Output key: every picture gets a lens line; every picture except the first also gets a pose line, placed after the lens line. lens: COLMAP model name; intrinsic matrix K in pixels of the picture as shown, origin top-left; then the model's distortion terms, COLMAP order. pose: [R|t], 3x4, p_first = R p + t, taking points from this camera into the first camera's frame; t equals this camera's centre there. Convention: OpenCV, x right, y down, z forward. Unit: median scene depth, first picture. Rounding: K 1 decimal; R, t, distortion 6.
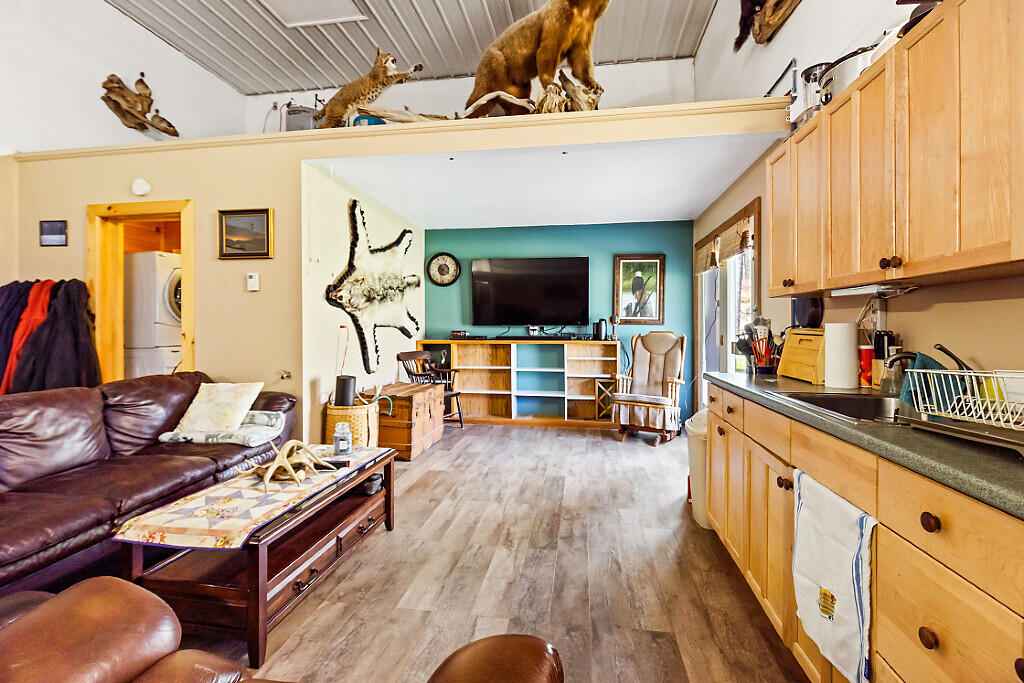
lens RADIAL K [[465.6, 0, 518.9], [0, 465.6, 321.8], [0, 0, 1]] dist [-0.000497, -0.002201]
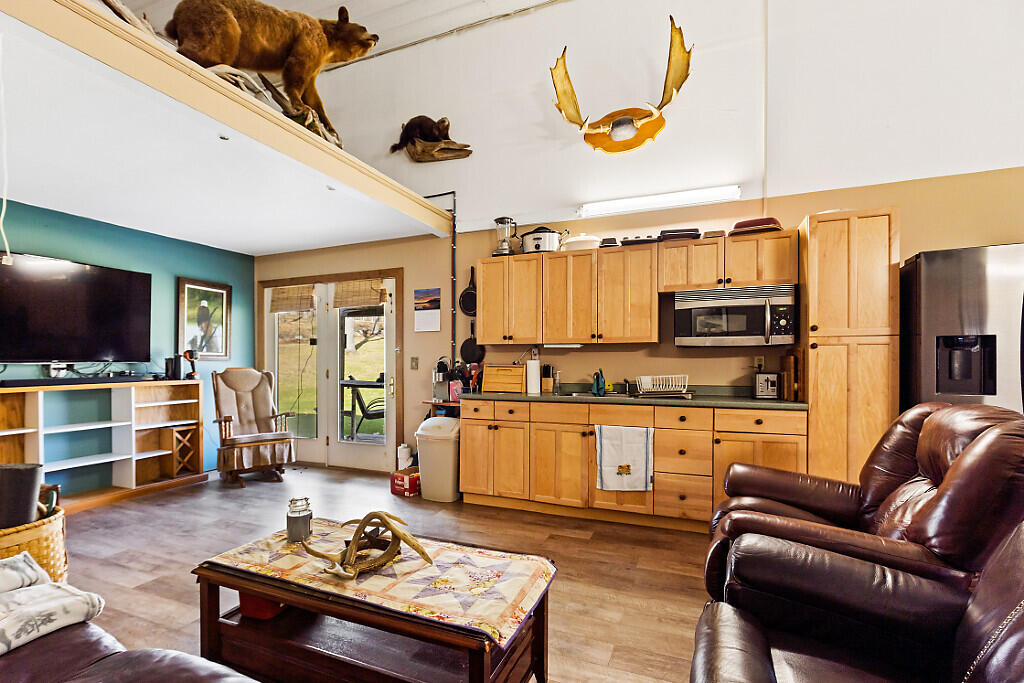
lens RADIAL K [[465.6, 0, 497.7], [0, 465.6, 361.1], [0, 0, 1]] dist [-0.000497, -0.002201]
pose [[0.250875, -0.000956, 0.968019, -0.550410], [-0.006335, 0.999976, 0.002629, 0.000970], [-0.967999, -0.006792, 0.250863, 0.285261]]
